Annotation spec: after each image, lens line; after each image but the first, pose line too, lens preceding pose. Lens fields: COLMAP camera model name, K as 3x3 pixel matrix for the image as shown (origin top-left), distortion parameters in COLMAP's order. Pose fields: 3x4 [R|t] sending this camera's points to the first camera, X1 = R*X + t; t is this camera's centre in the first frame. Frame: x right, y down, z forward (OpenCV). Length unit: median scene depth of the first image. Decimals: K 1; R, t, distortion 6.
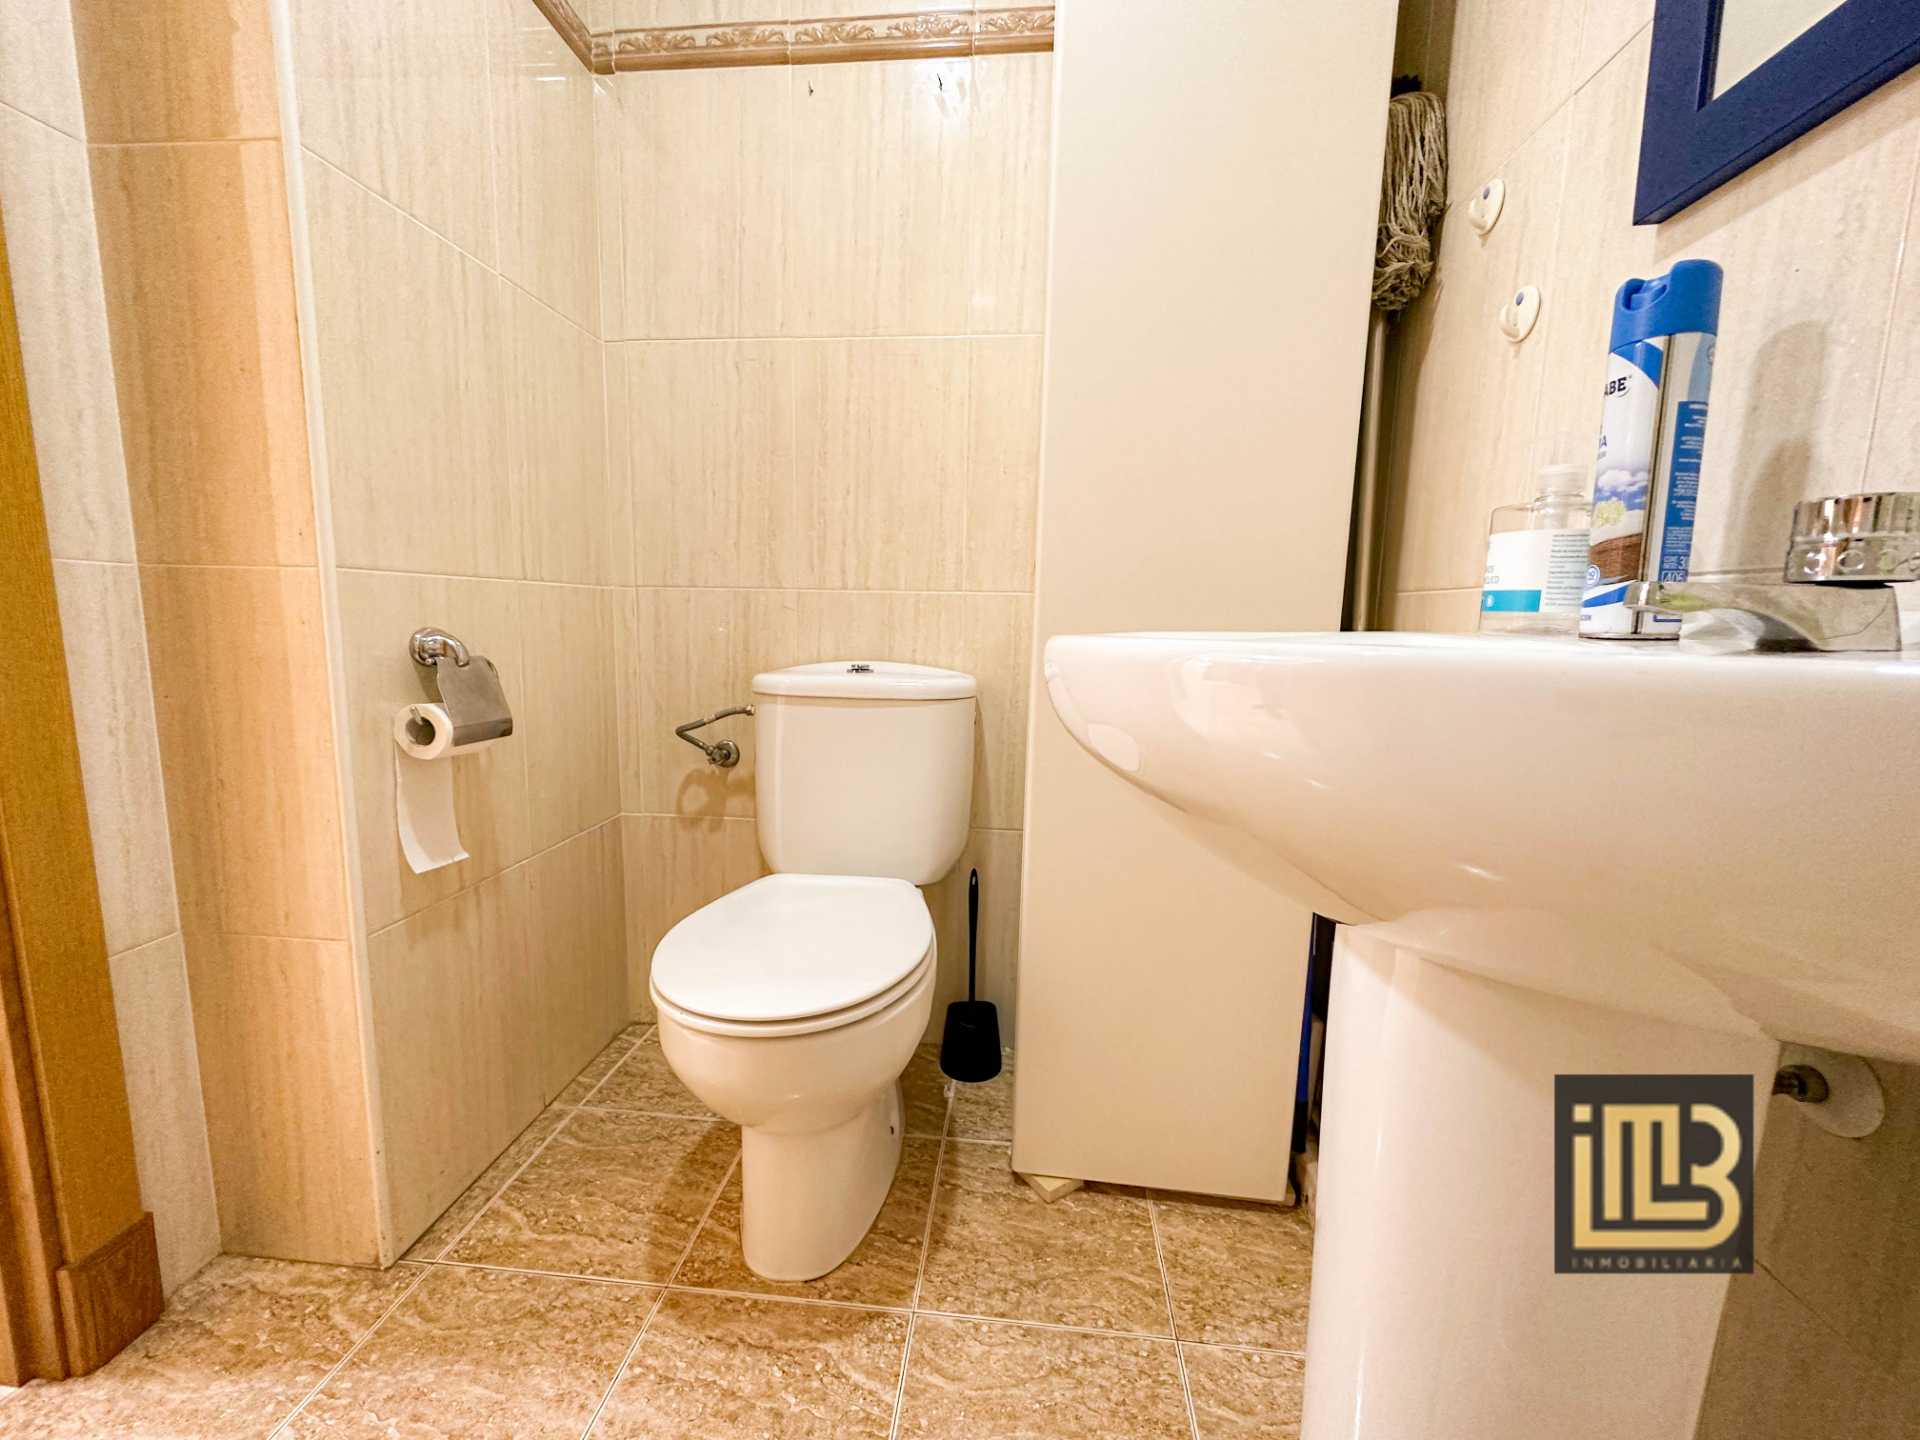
lens RADIAL K [[763.2, 0, 958.0], [0, 763.2, 717.4], [0, 0, 1]] dist [-0.003509, 0.000731]
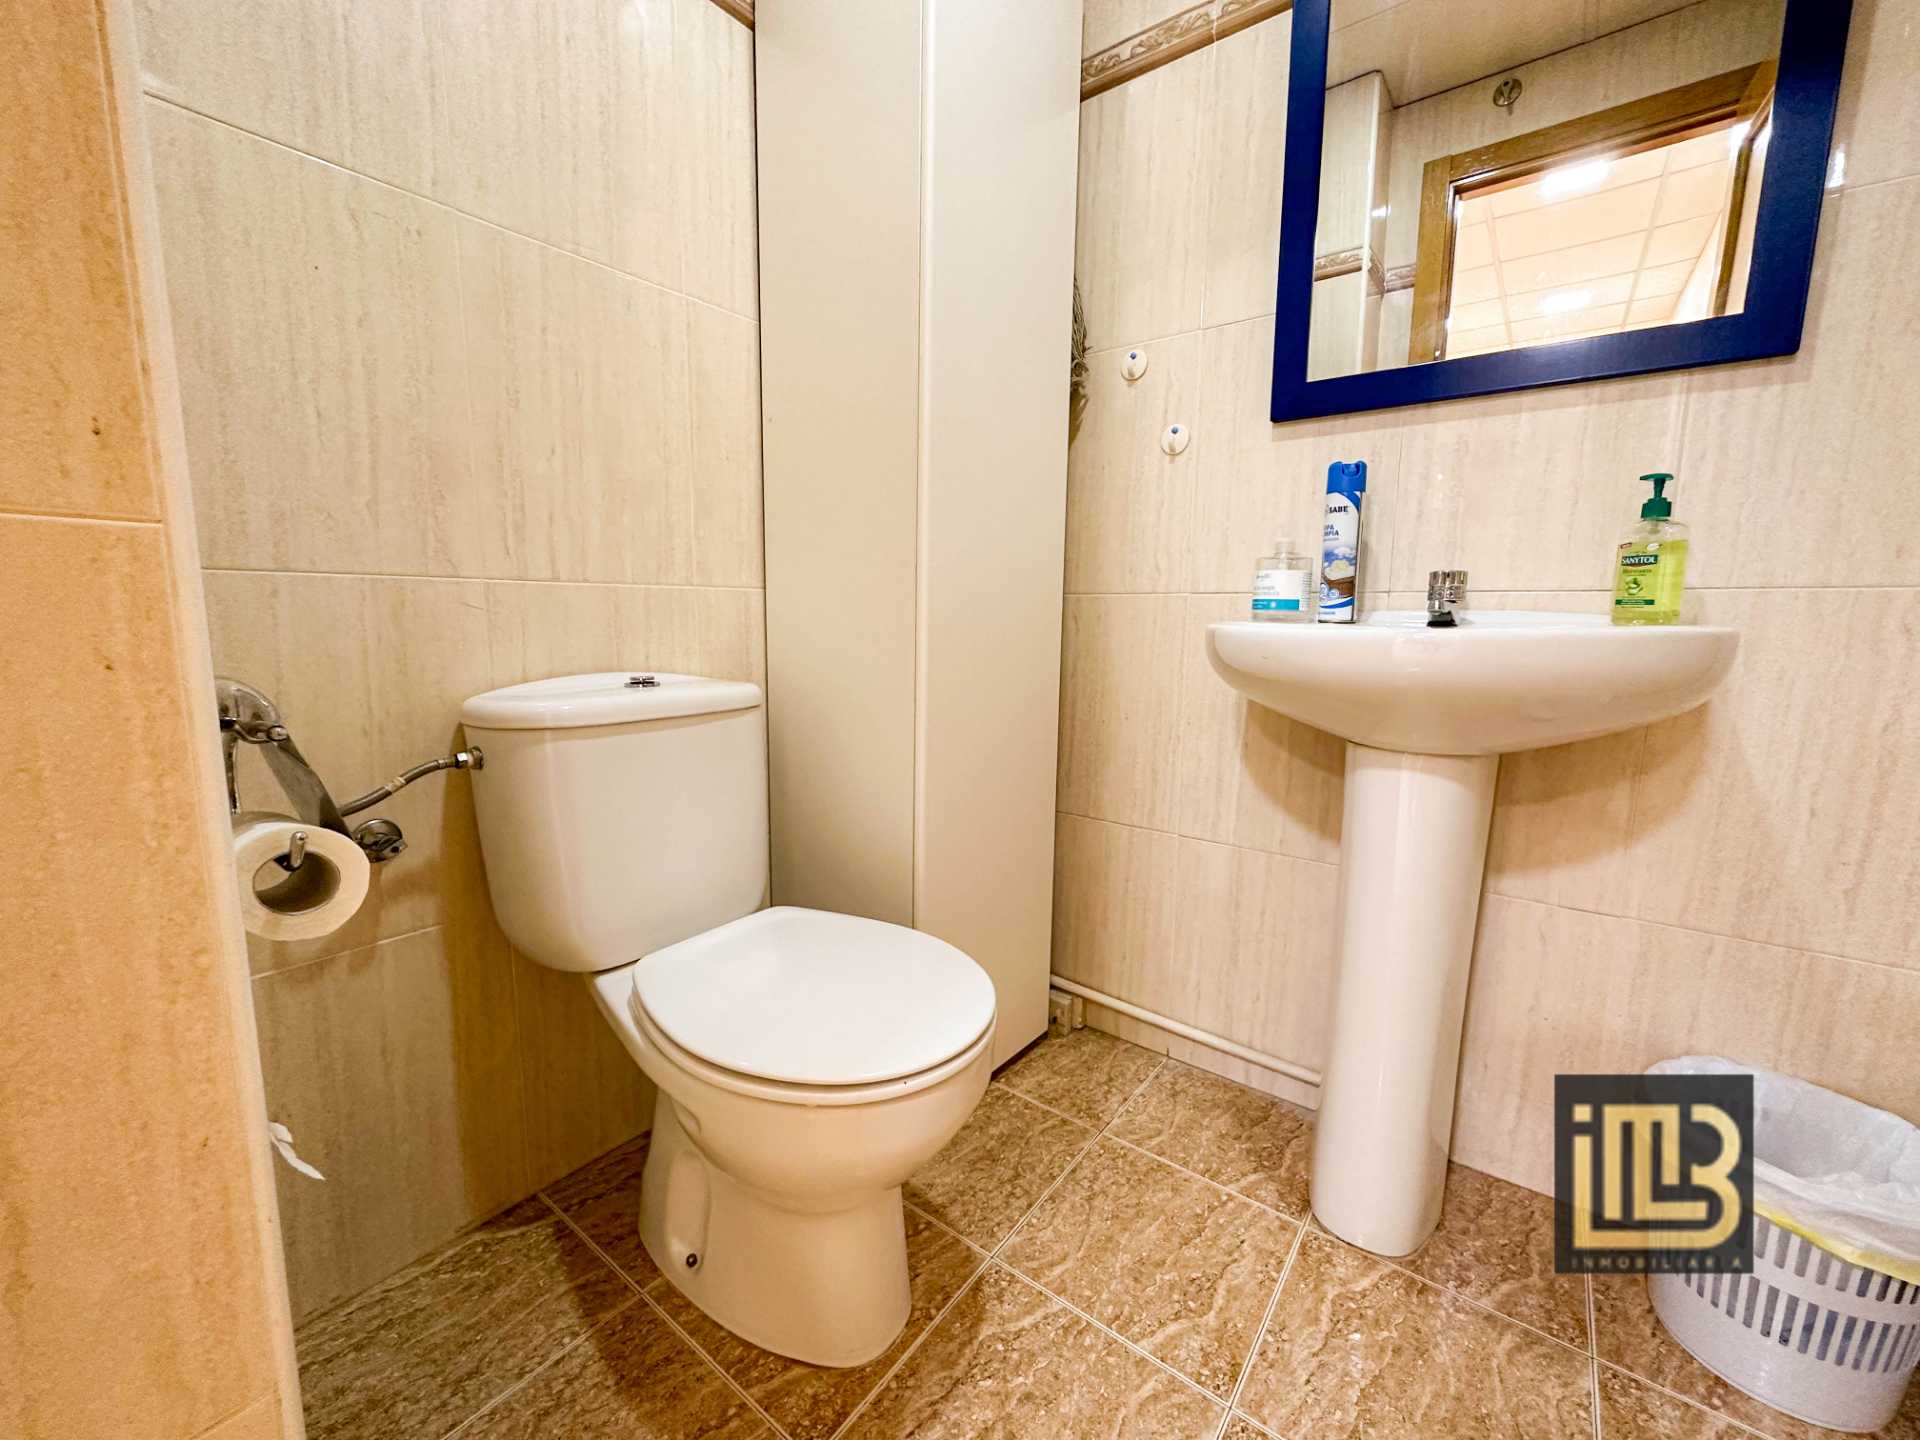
lens RADIAL K [[763.2, 0, 959.7], [0, 763.2, 717.2], [0, 0, 1]] dist [-0.003509, 0.000731]
pose [[0.529380, -0.129803, 0.838396, -0.873679], [0.115909, 0.990026, 0.080091, -0.072933], [-0.840429, 0.054779, 0.539145, 0.401049]]
